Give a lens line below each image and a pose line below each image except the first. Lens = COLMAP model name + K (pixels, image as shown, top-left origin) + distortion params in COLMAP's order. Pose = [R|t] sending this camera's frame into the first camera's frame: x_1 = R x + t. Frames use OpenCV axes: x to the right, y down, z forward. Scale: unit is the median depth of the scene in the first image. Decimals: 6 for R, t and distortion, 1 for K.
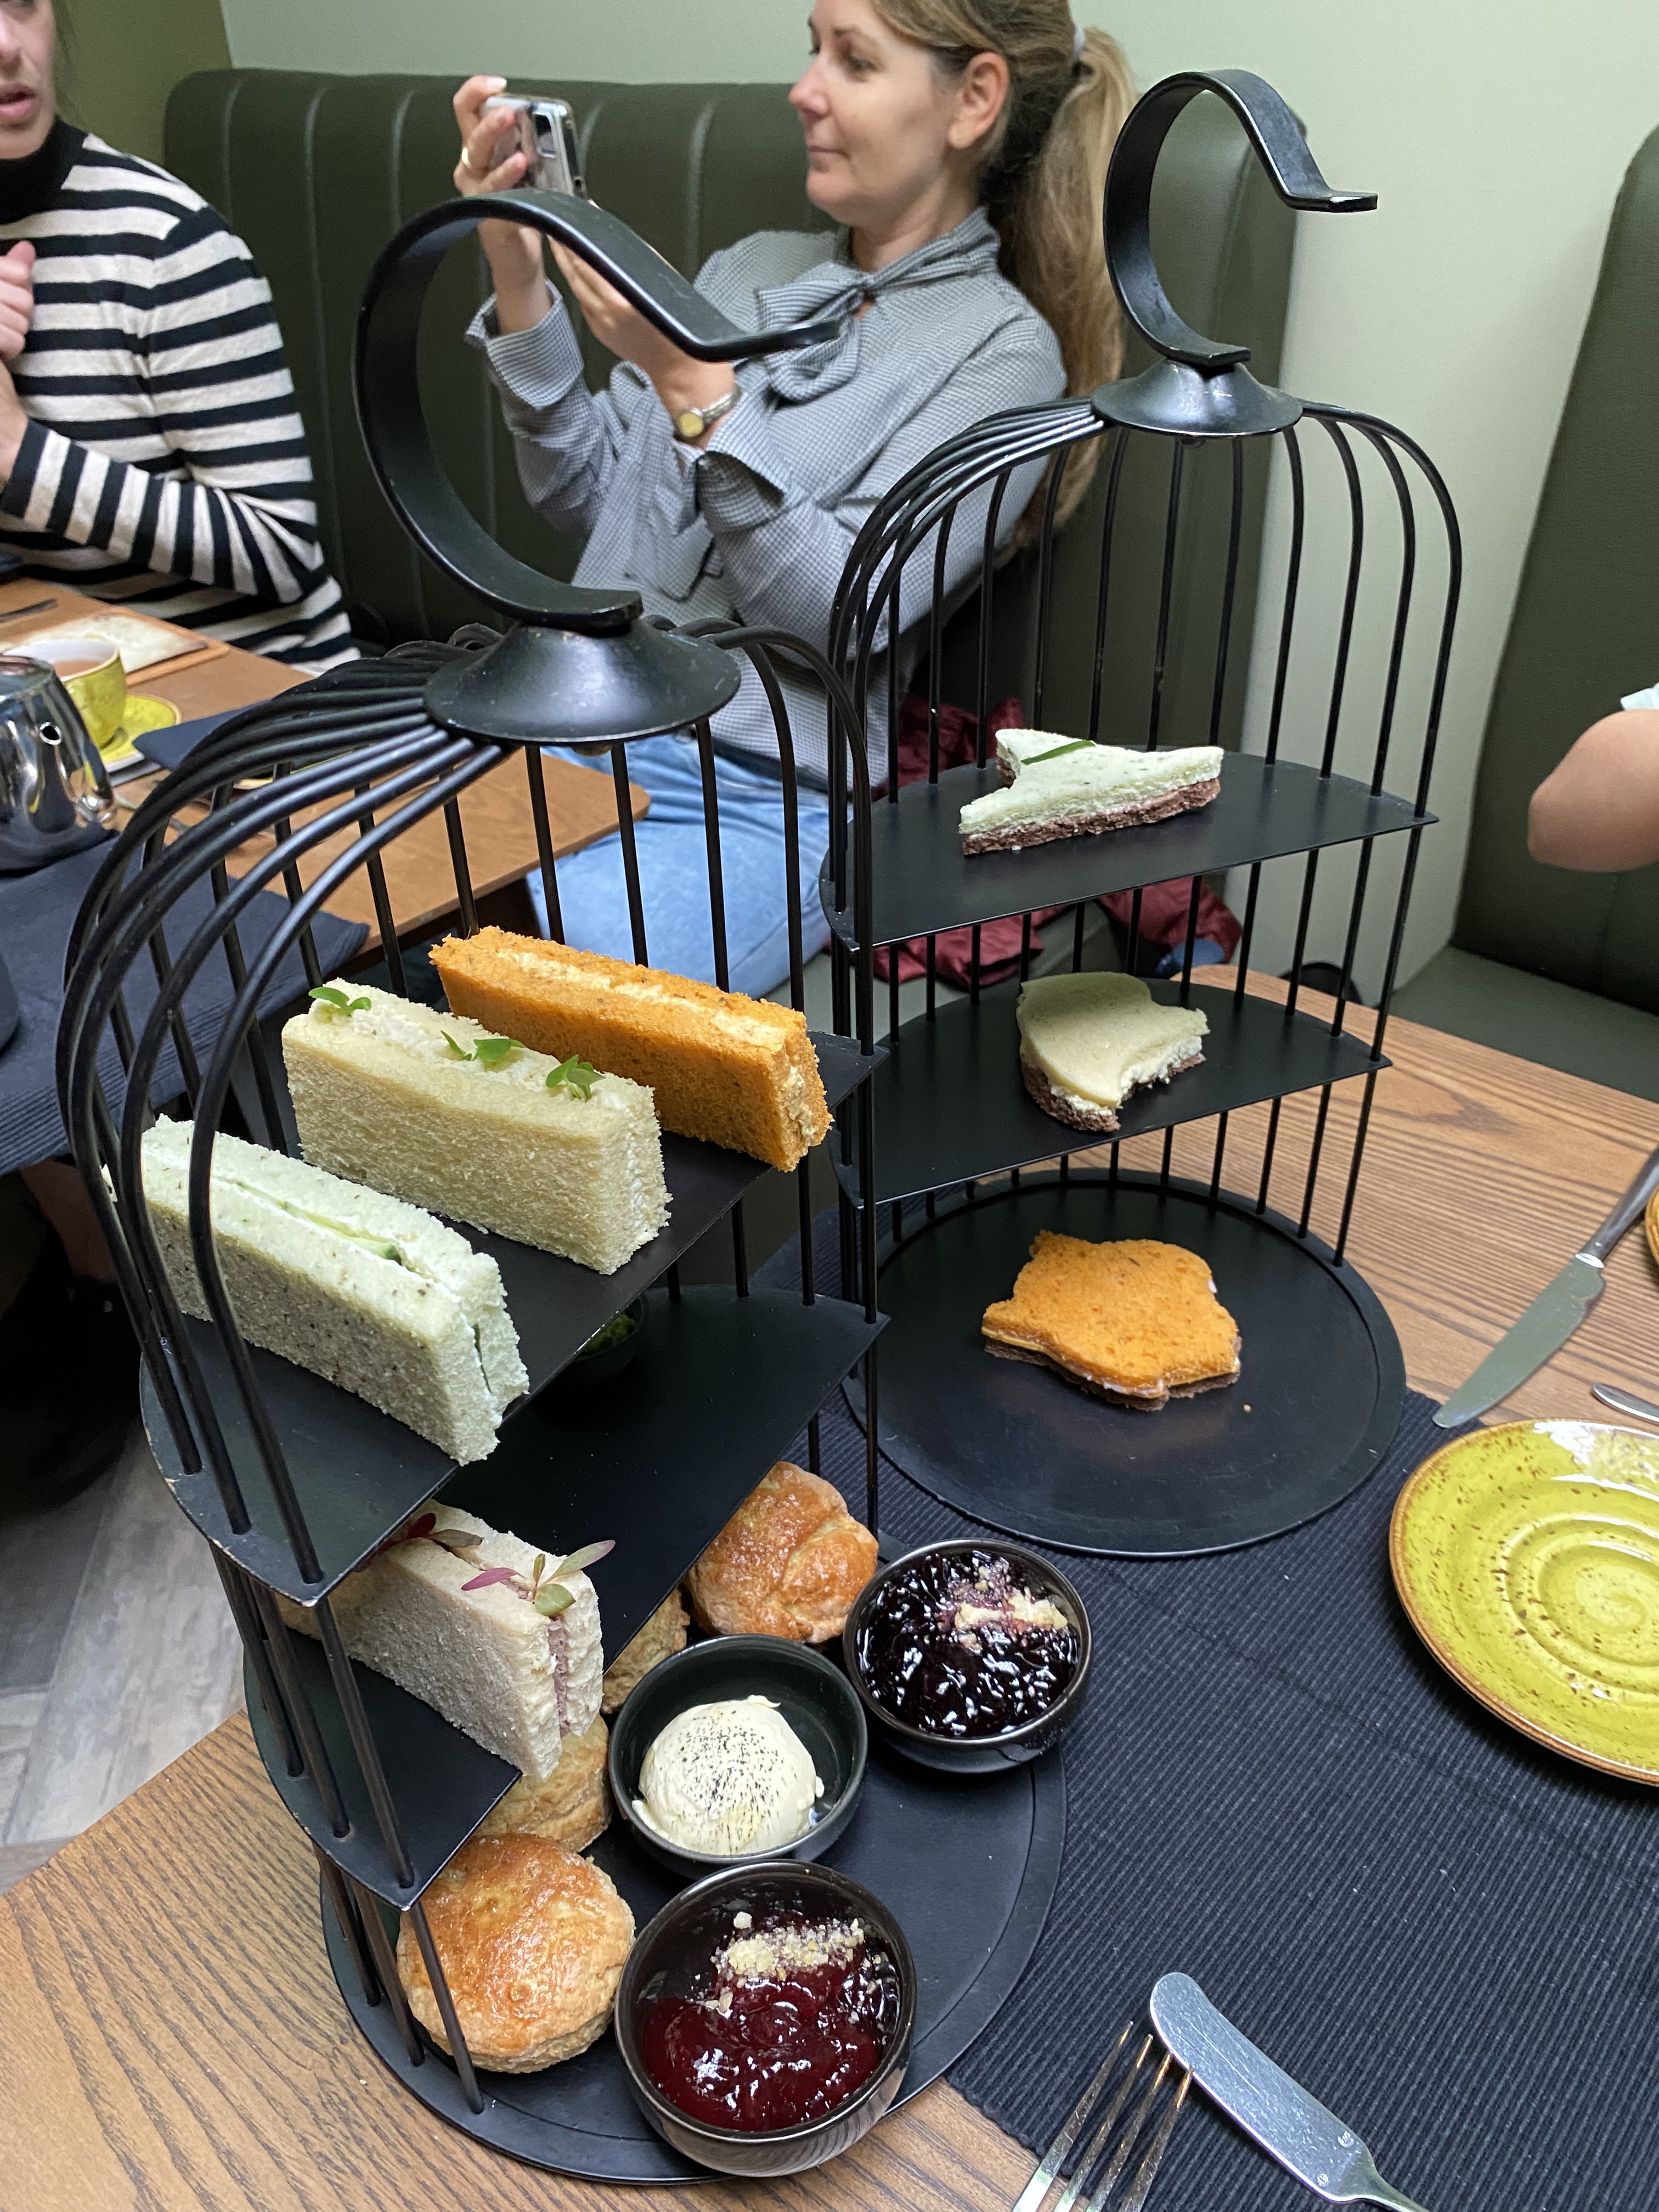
lens RADIAL K [[1735.6, 0, 829.5], [0, 1735.6, 1106.0], [0, 0, 1]] dist [0.090483, -0.123767]
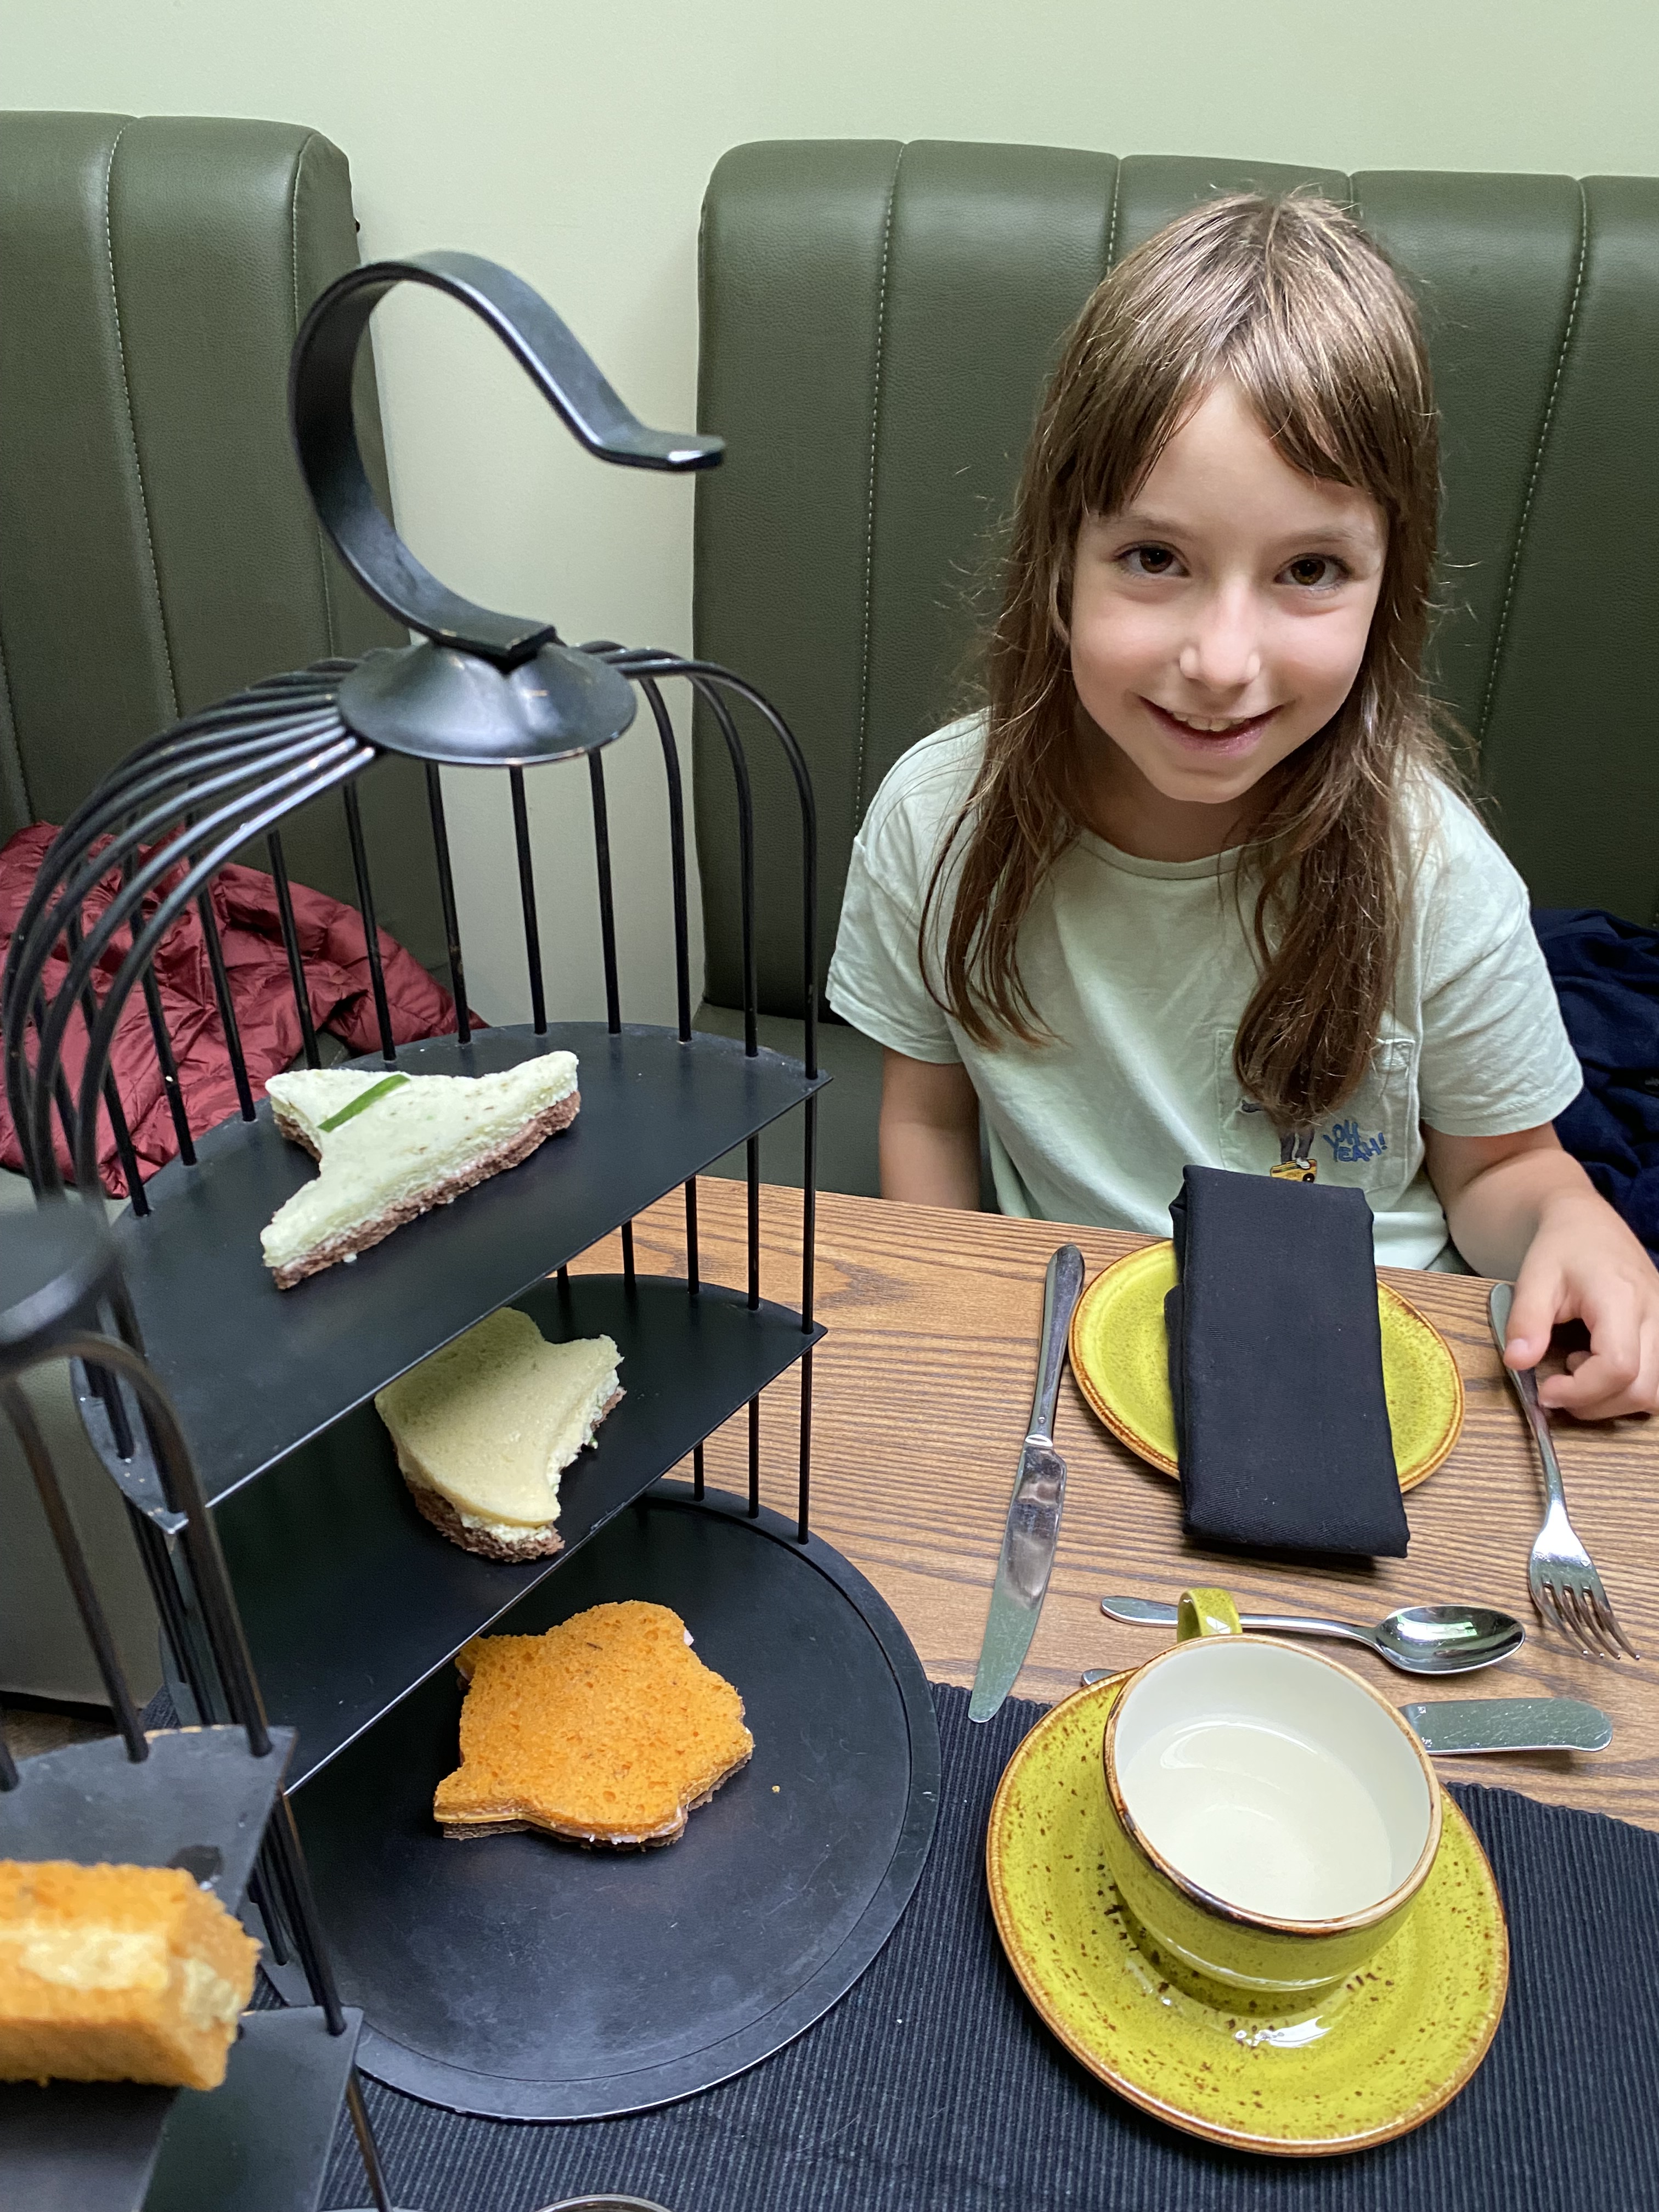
lens RADIAL K [[1735.6, 0, 829.5], [0, 1735.6, 1106.0], [0, 0, 1]] dist [0.090483, -0.123767]
pose [[0.873526, -0.247047, 0.419429, -0.007203], [0.241833, 0.968035, 0.066526, -0.198809], [-0.422457, 0.043319, 0.905347, 0.241828]]
